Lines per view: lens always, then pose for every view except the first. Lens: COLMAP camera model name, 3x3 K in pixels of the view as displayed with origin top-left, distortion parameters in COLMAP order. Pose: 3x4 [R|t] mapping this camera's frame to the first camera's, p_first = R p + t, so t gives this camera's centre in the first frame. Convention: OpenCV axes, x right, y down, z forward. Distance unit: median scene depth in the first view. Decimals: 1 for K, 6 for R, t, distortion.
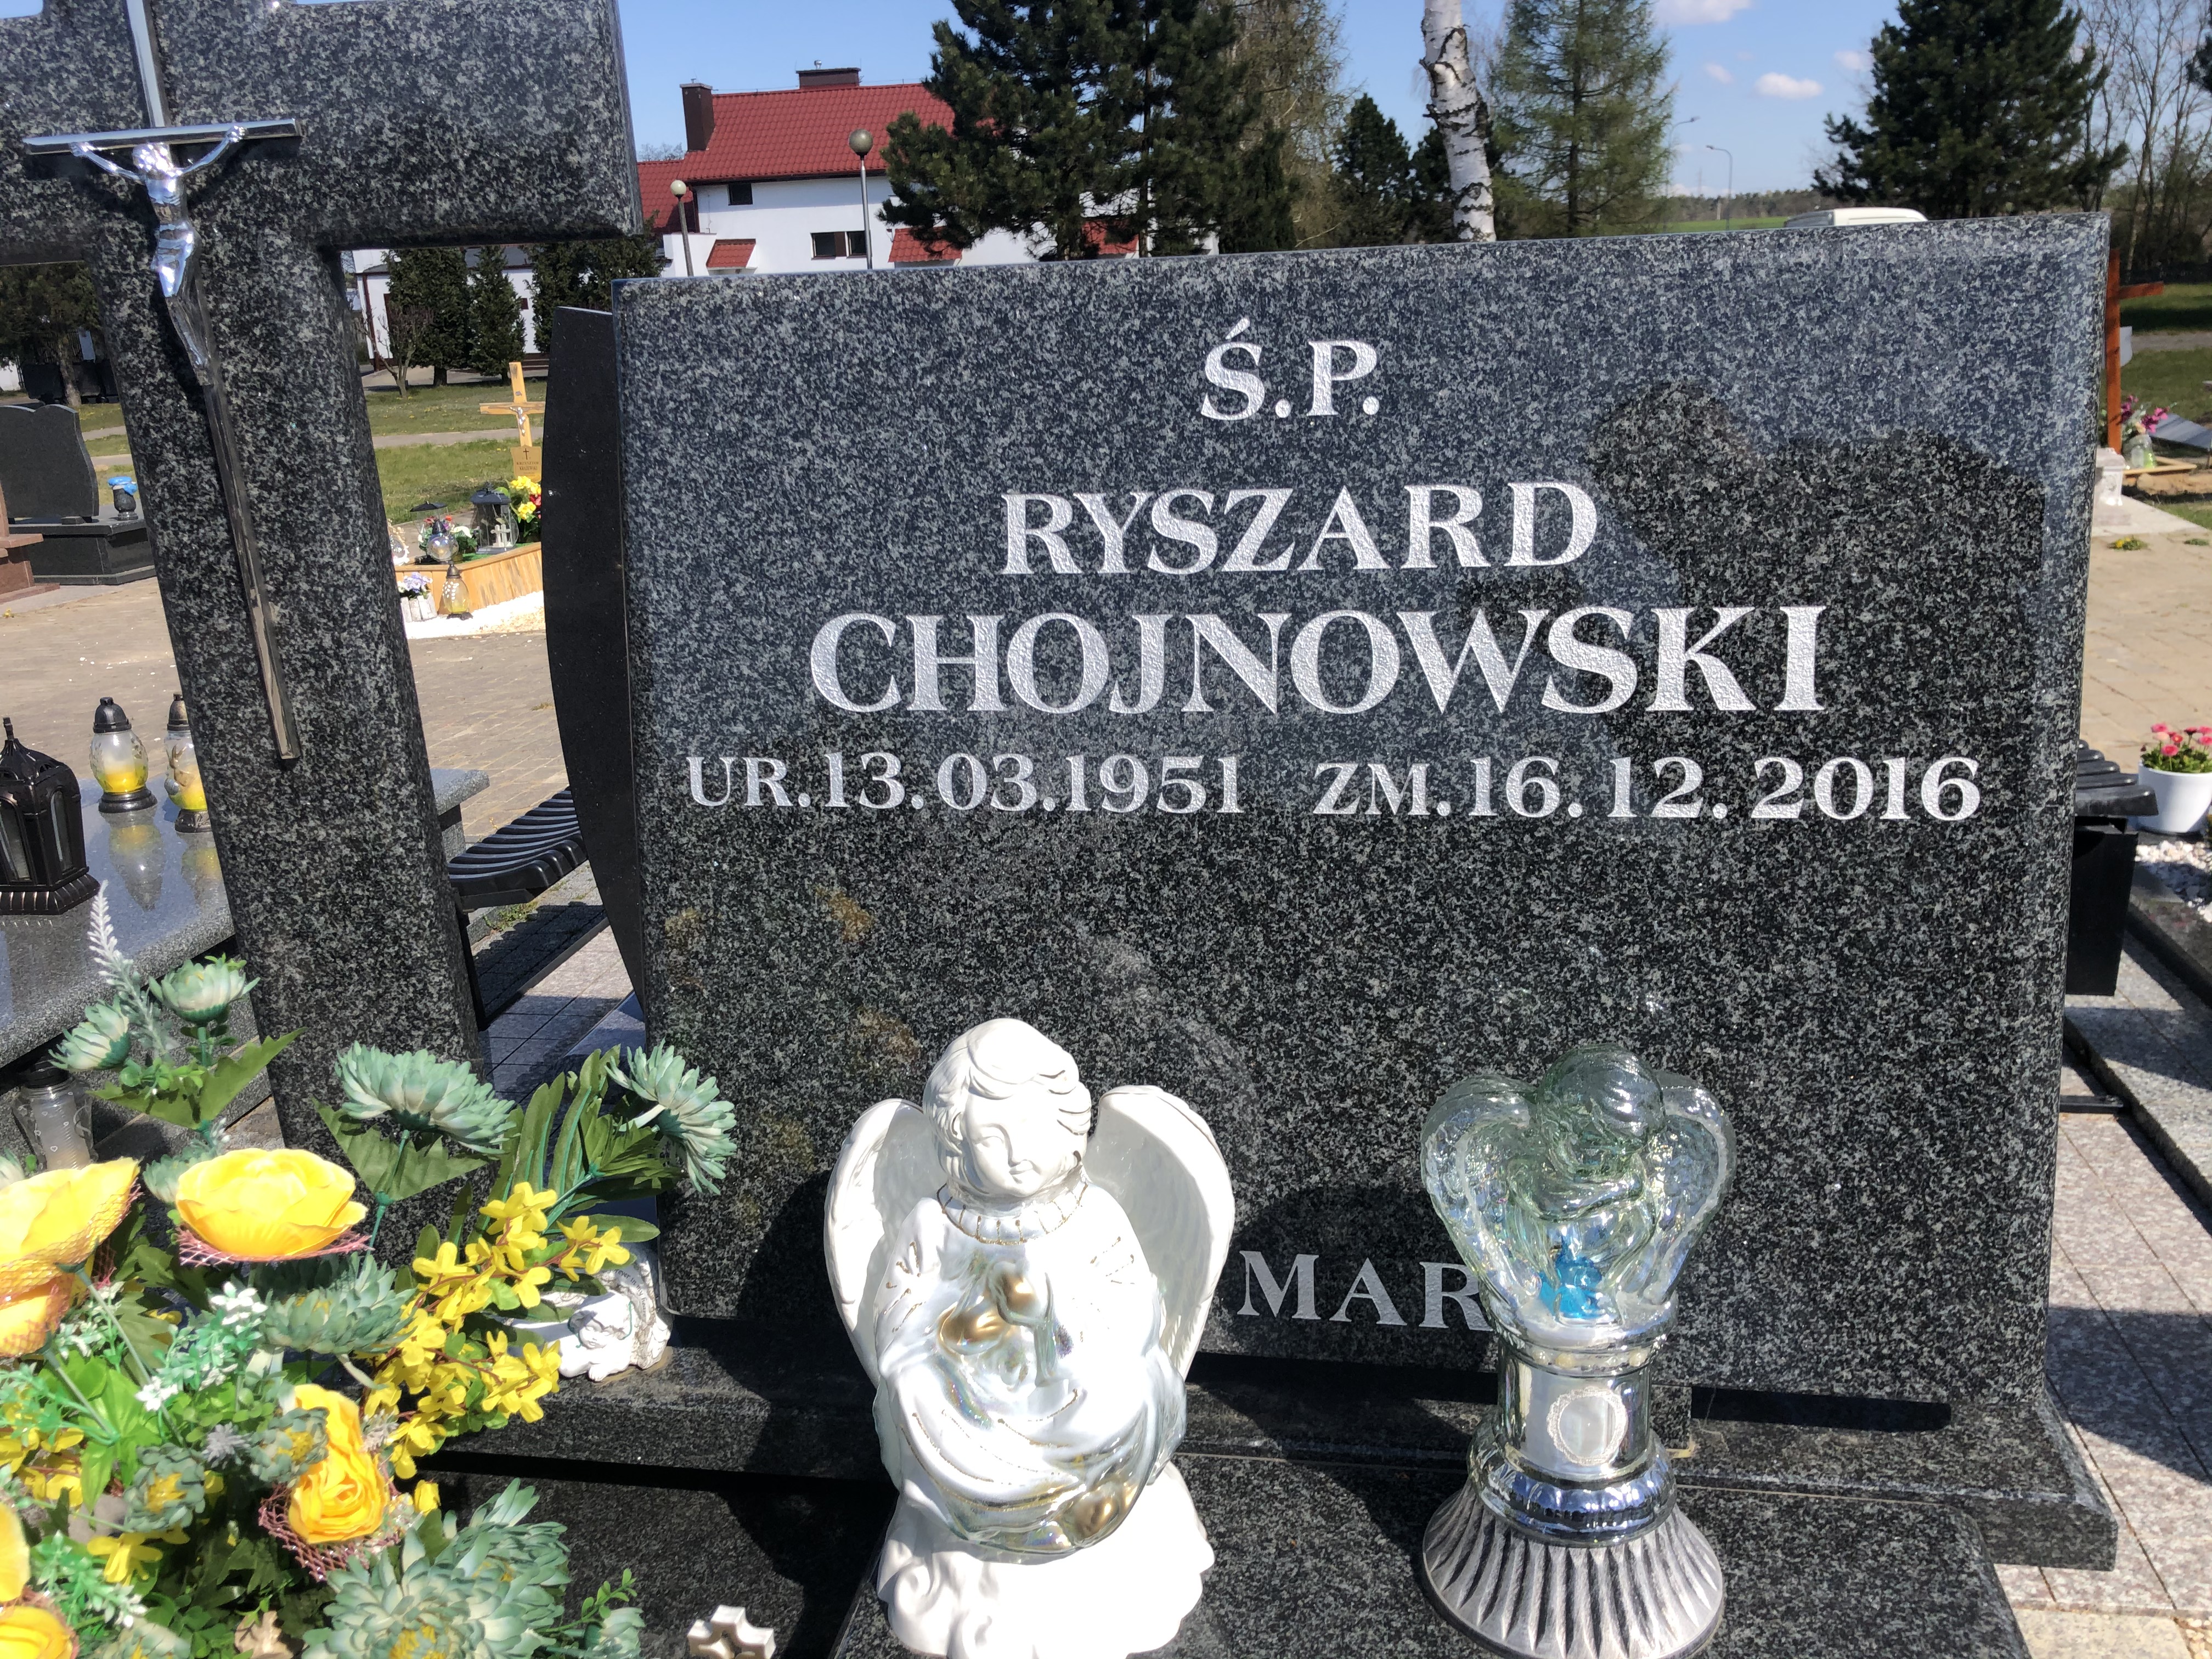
lens RADIAL K [[1775.8, 0, 1061.5], [0, 1775.8, 873.7], [0, 0, 1]] dist [0.039641, -0.018871]
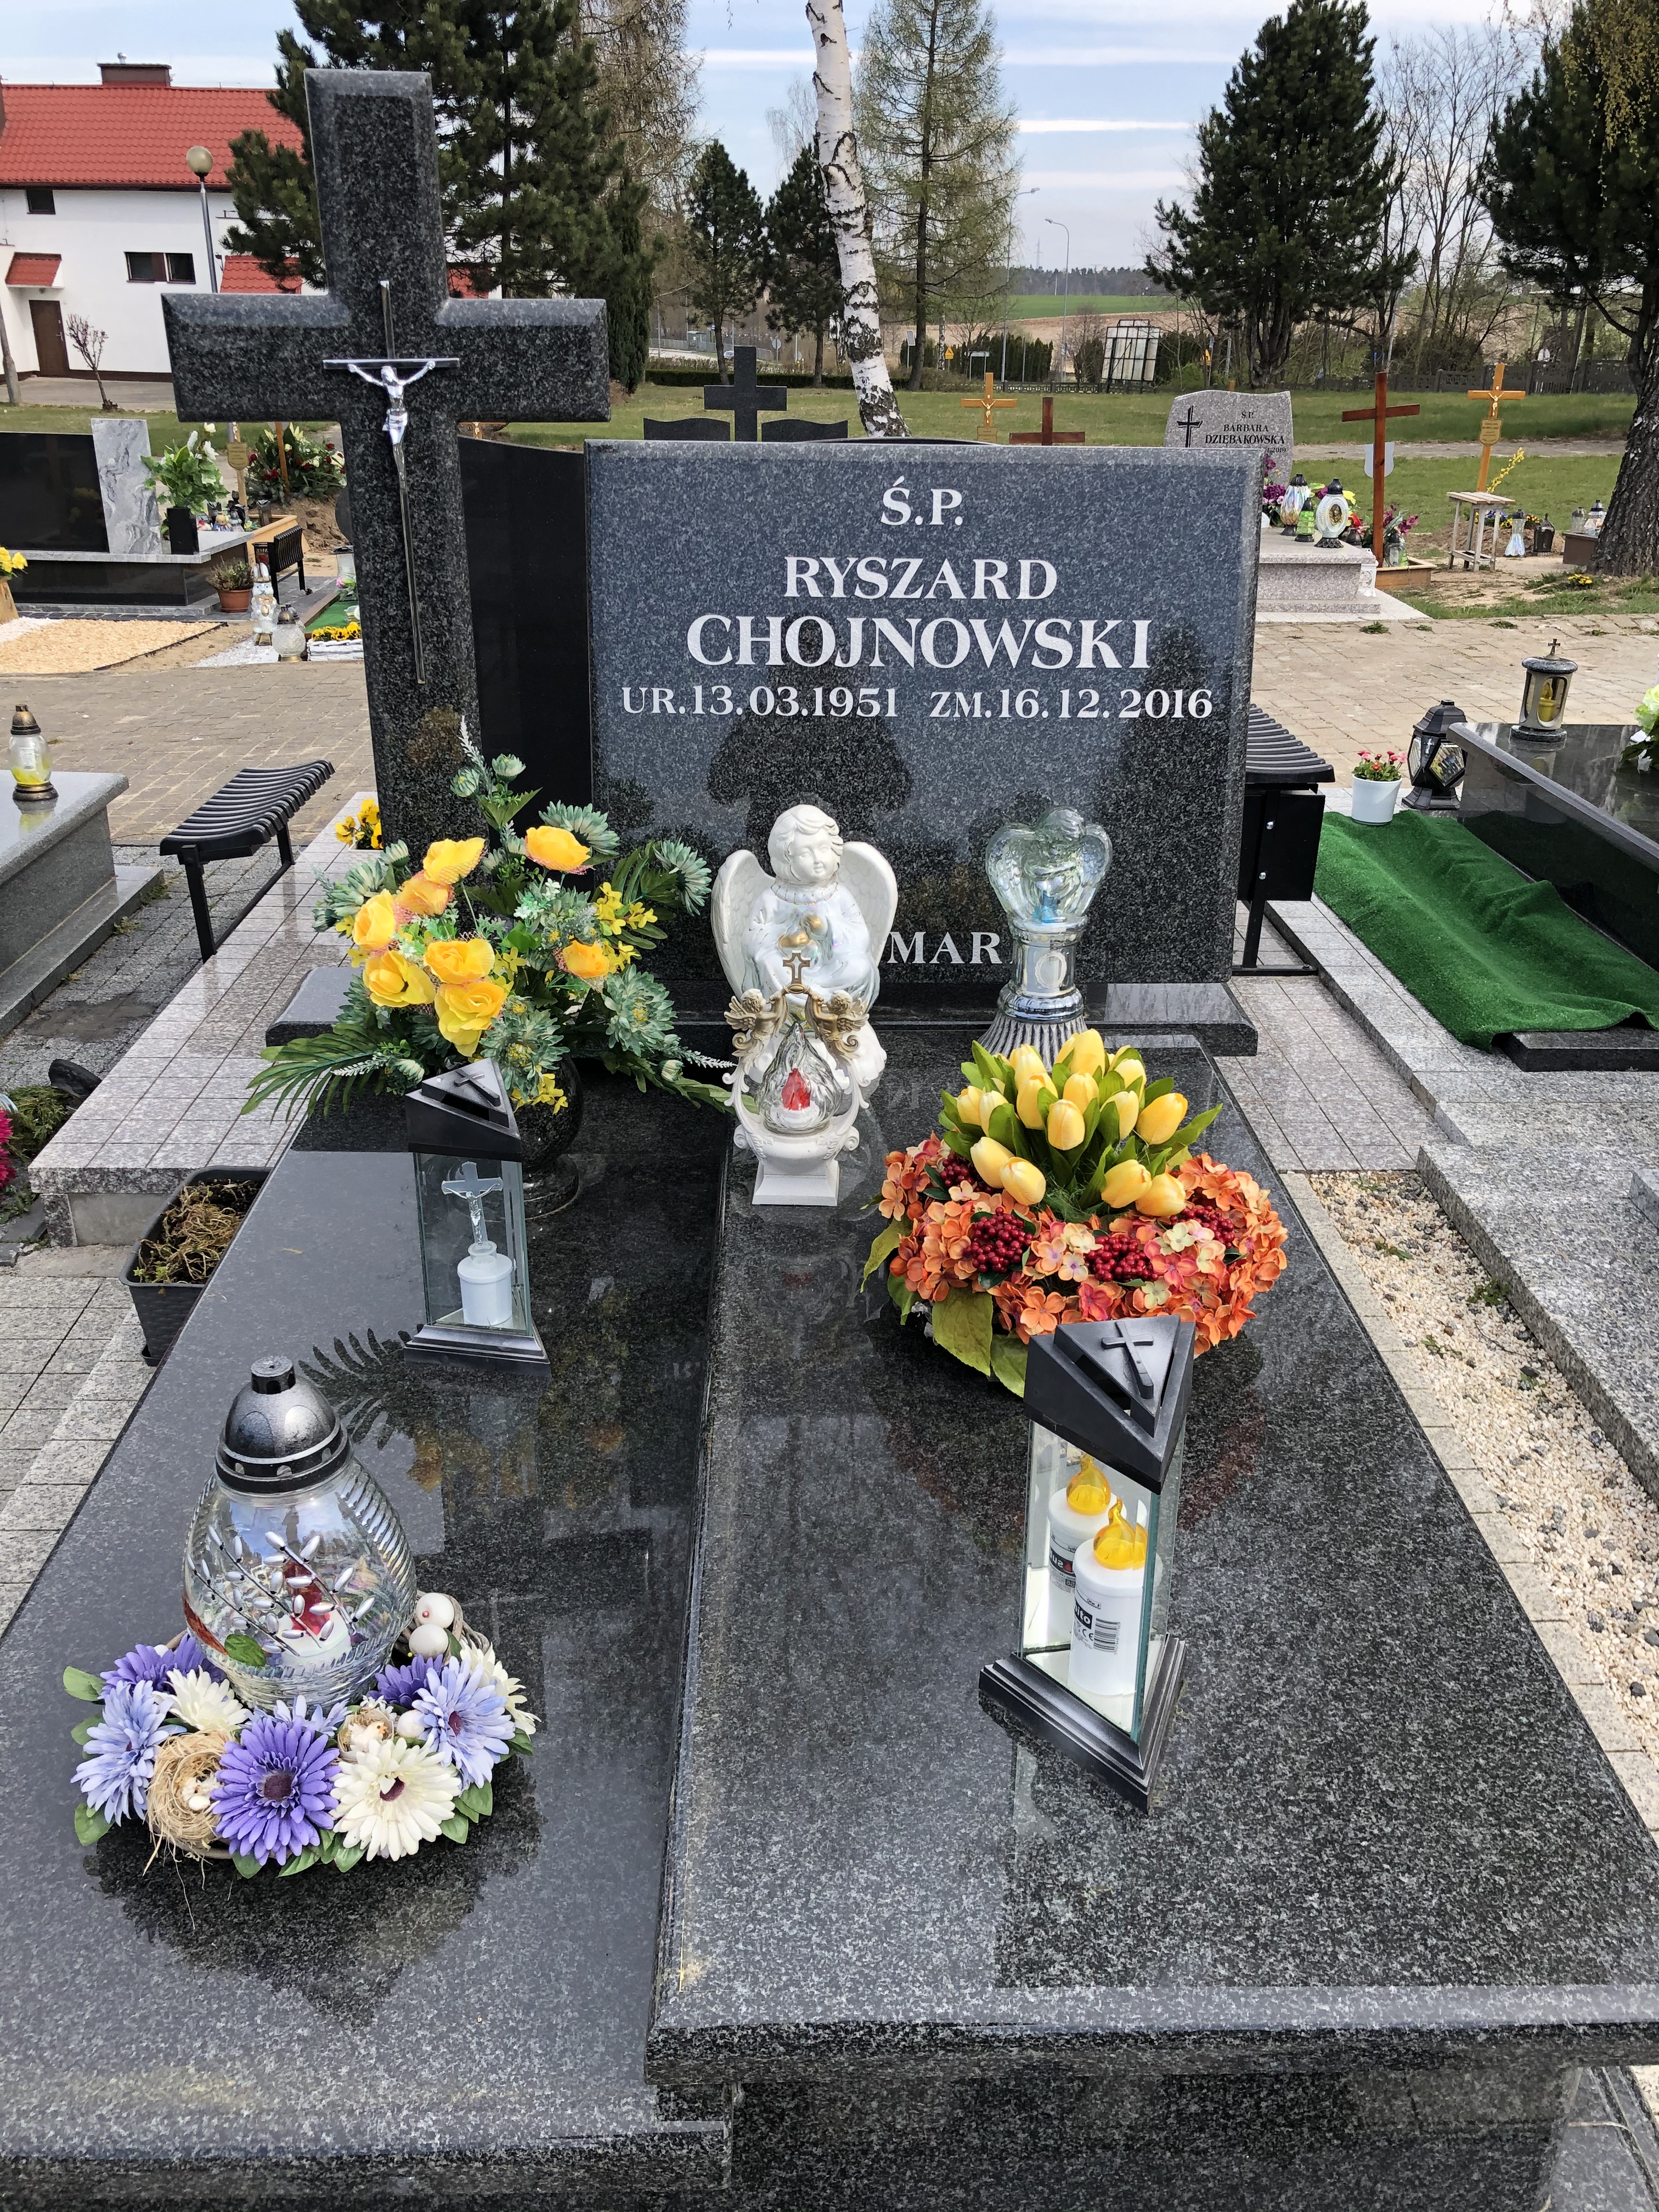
lens RADIAL K [[1775.8, 0, 774.9], [0, 1775.8, 1191.9], [0, 0, 1]] dist [0.039641, -0.018871]
pose [[0.979950, -0.037157, 0.195748, -0.495390], [0.011872, 0.991601, 0.128791, 0.263041], [-0.198889, -0.123885, 0.972160, -1.159584]]
